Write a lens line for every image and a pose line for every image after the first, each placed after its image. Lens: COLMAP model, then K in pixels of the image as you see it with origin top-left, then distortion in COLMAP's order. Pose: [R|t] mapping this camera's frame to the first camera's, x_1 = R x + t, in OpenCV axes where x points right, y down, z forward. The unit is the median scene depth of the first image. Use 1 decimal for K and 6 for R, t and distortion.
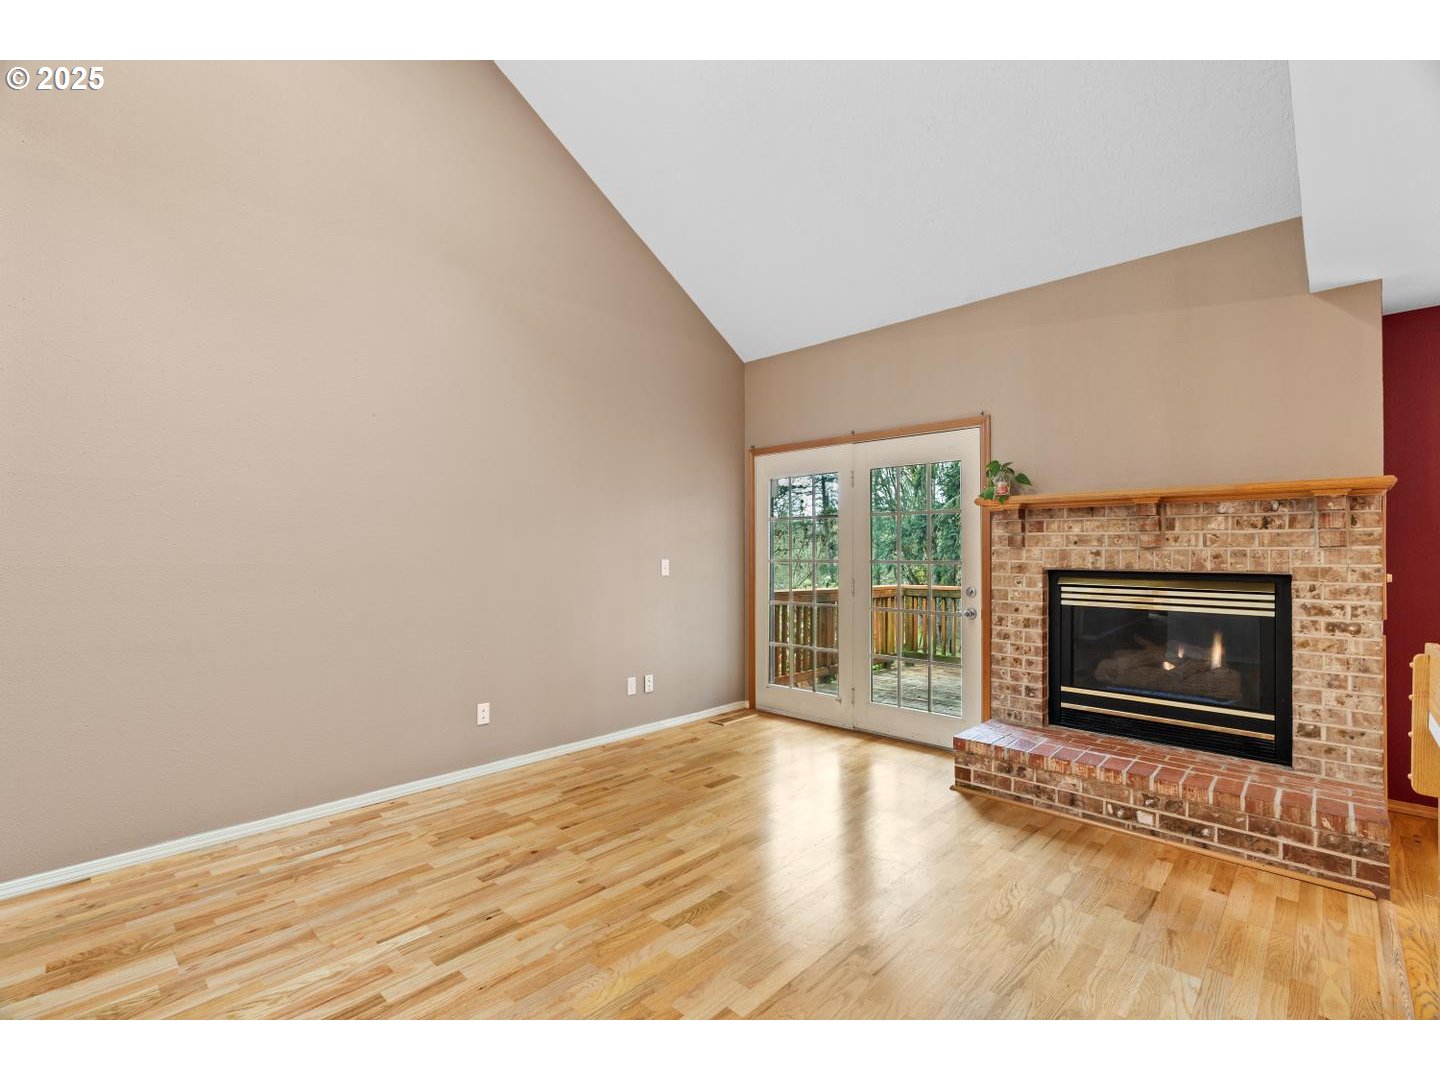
lens RADIAL K [[652.8, 0, 717.4], [0, 652.8, 549.2], [0, 0, 1]] dist [-0.003776, 0.002407]
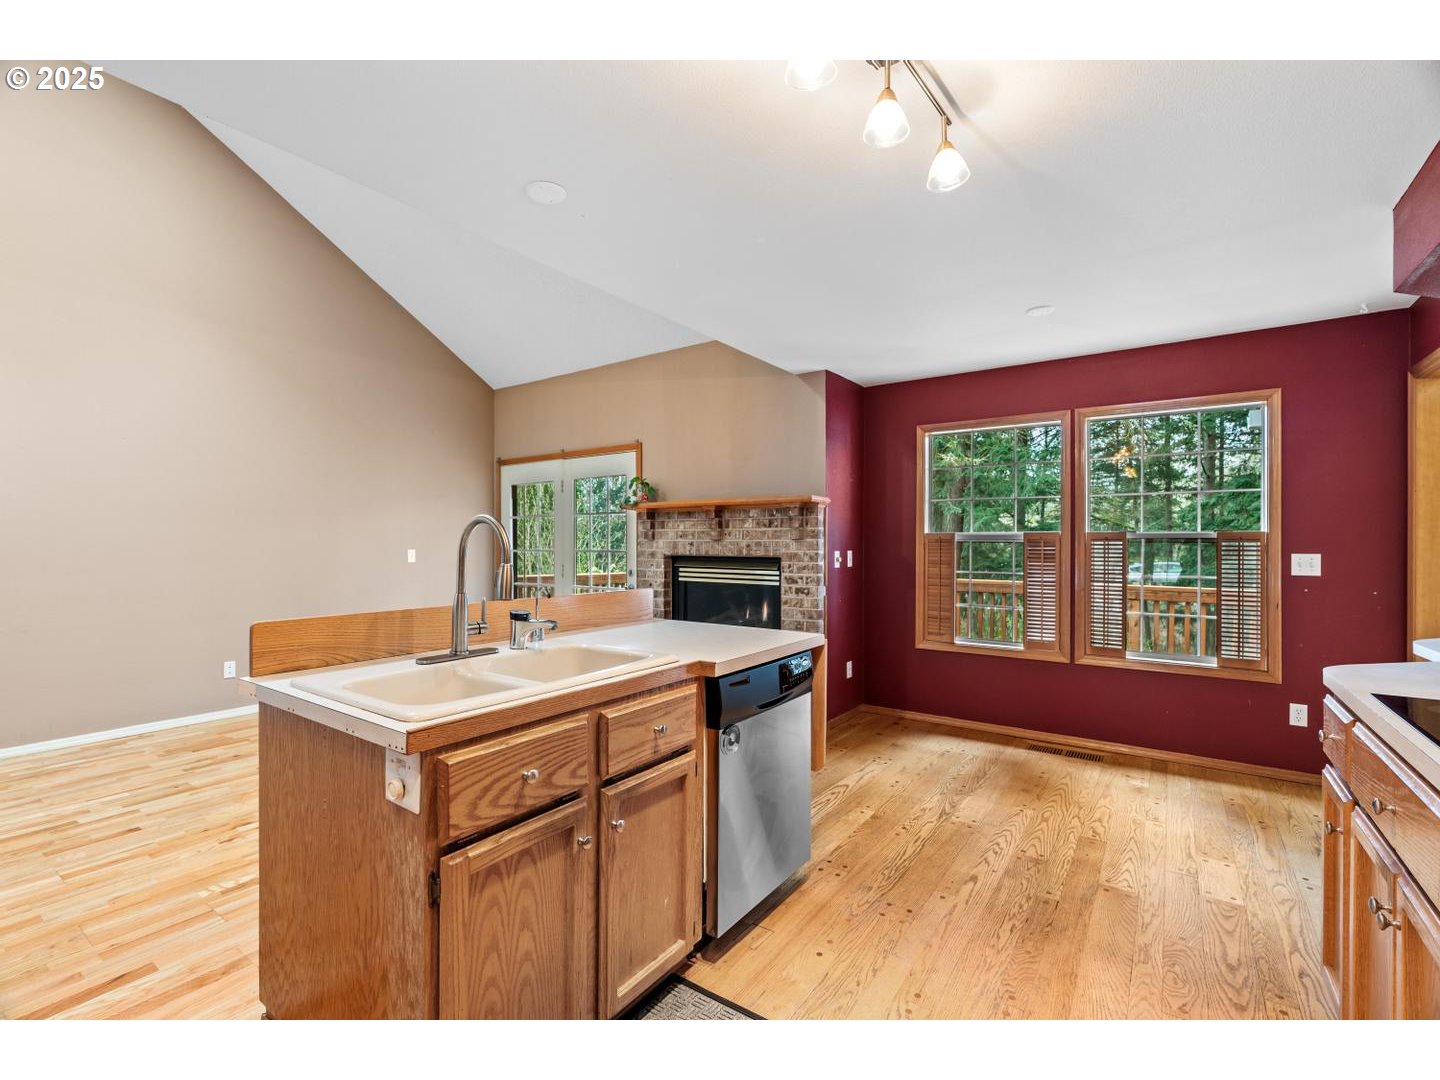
lens RADIAL K [[652.8, 0, 719.7], [0, 652.8, 548.4], [0, 0, 1]] dist [-0.003776, 0.002407]
pose [[0.990106, -0.002873, 0.140294, 0.488816], [0.001221, 0.999929, 0.011860, -0.000788], [-0.140318, -0.011571, 0.990039, -0.472988]]
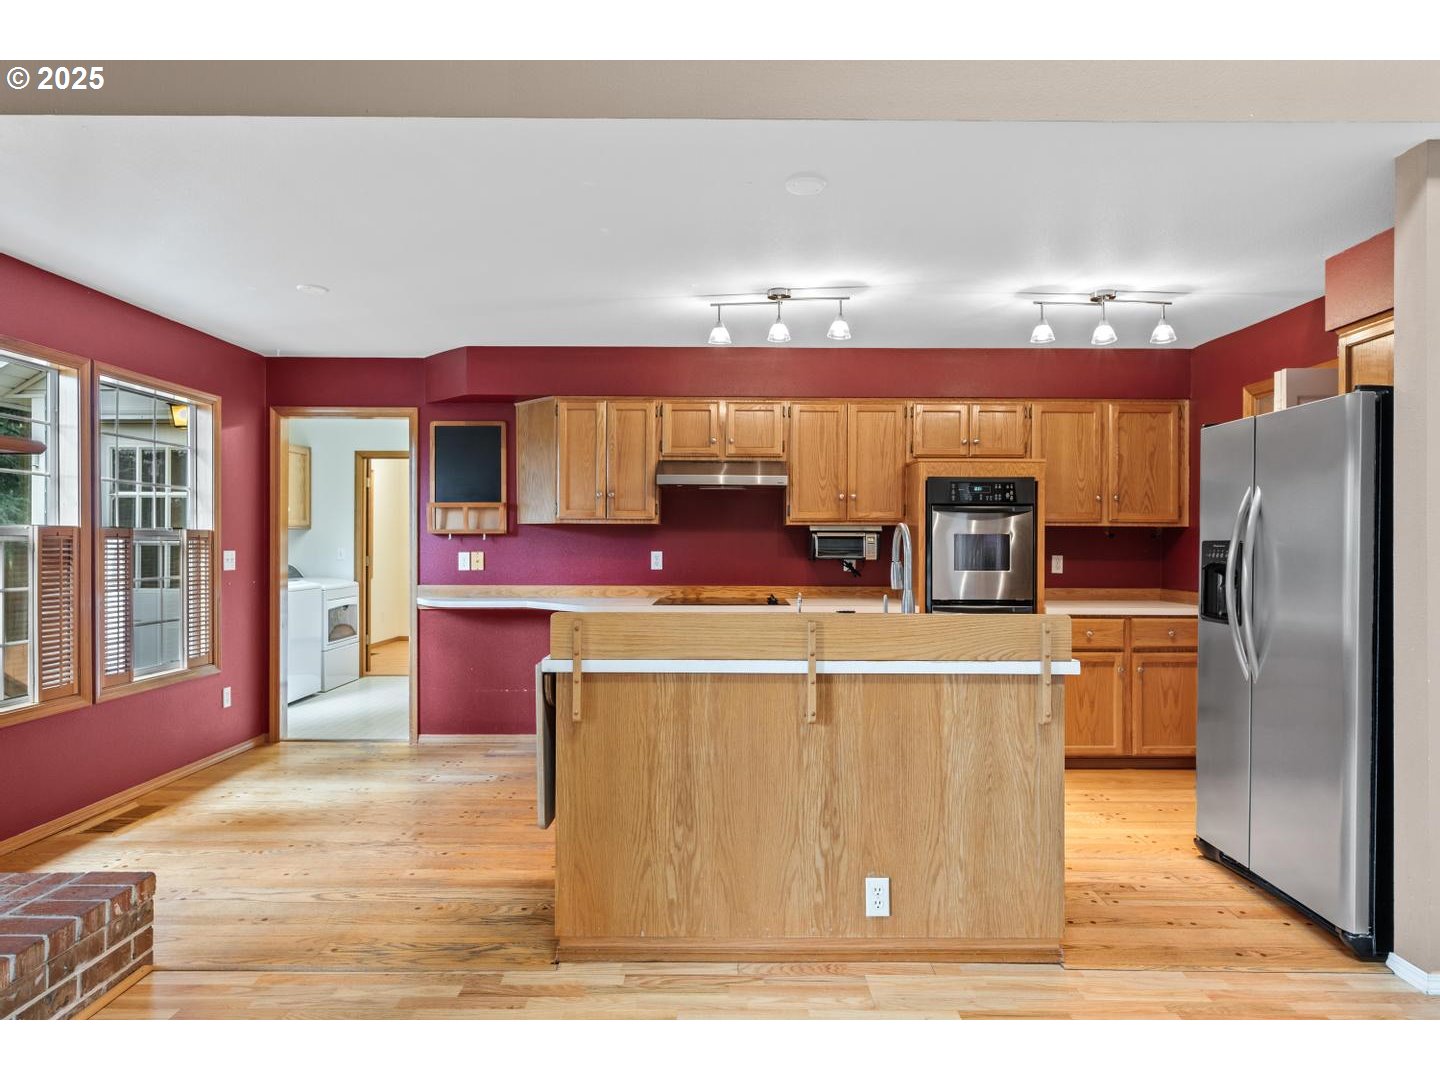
lens RADIAL K [[861.8, 0, 723.4], [0, 861.8, 535.8], [0, 0, 1]] dist [-0.000099, 0.001705]
pose [[-0.681464, -0.001396, 0.731850, -0.200806], [-0.007984, 0.999953, -0.005526, -0.004130], [-0.731808, -0.009609, -0.681443, 0.919226]]
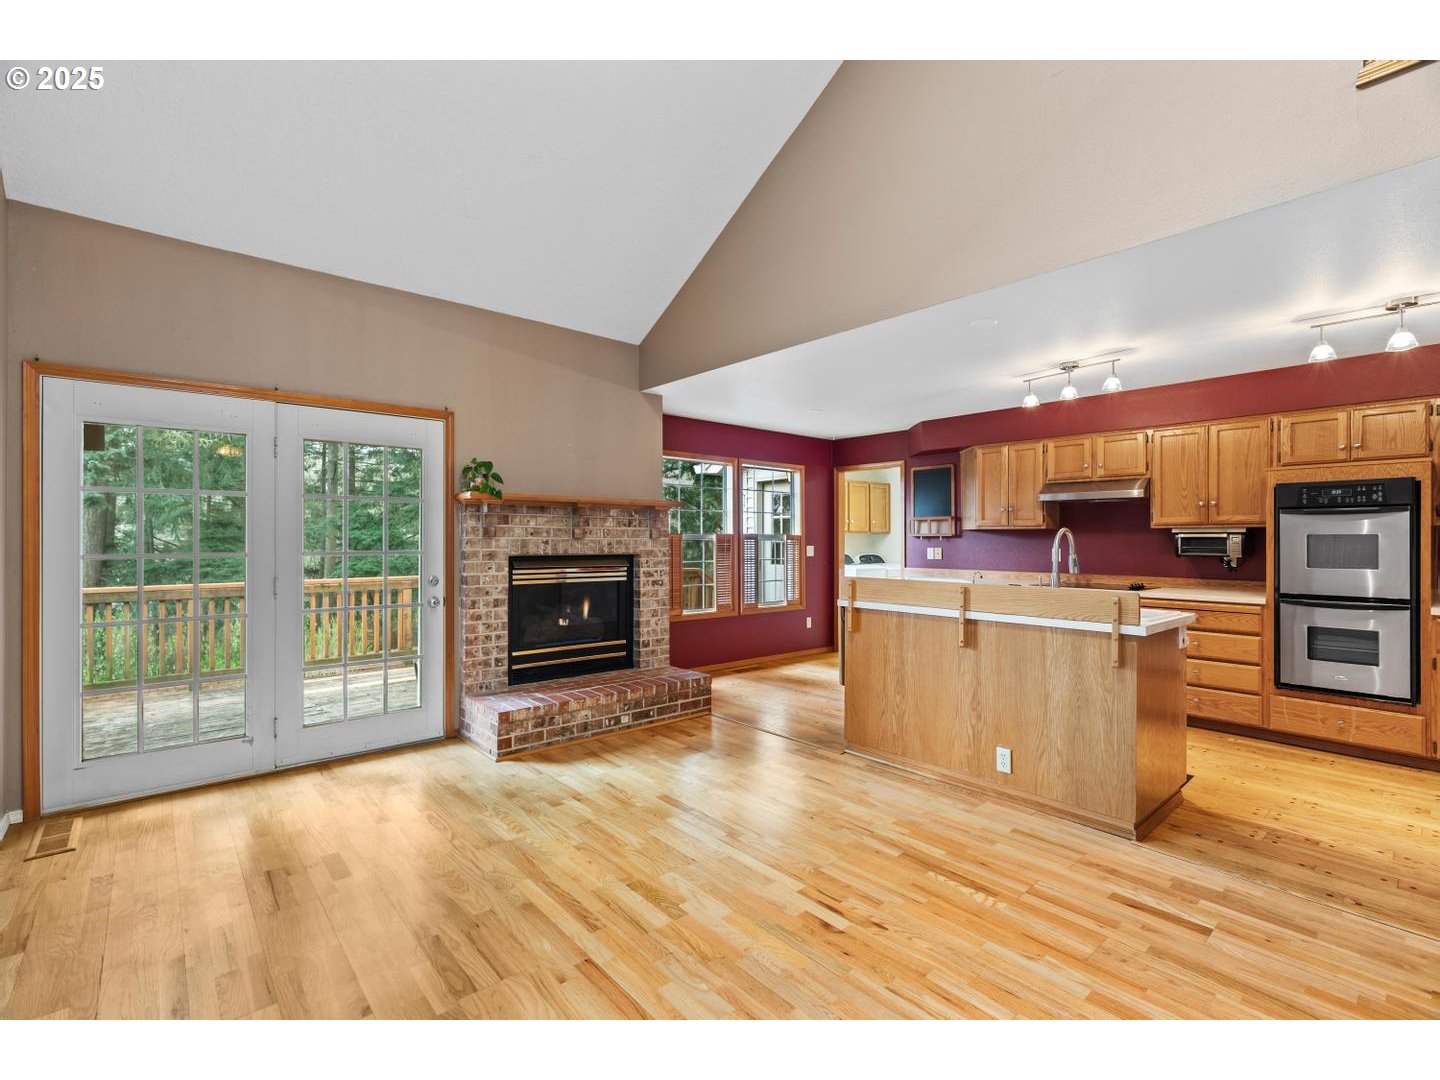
lens RADIAL K [[652.8, 0, 716.1], [0, 652.8, 539.4], [0, 0, 1]] dist [-0.003776, 0.002407]
pose [[0.101312, -0.002719, 0.994851, -0.746353], [-0.006128, 0.999976, 0.003357, -0.006418], [-0.994836, -0.006436, 0.101293, 0.588712]]
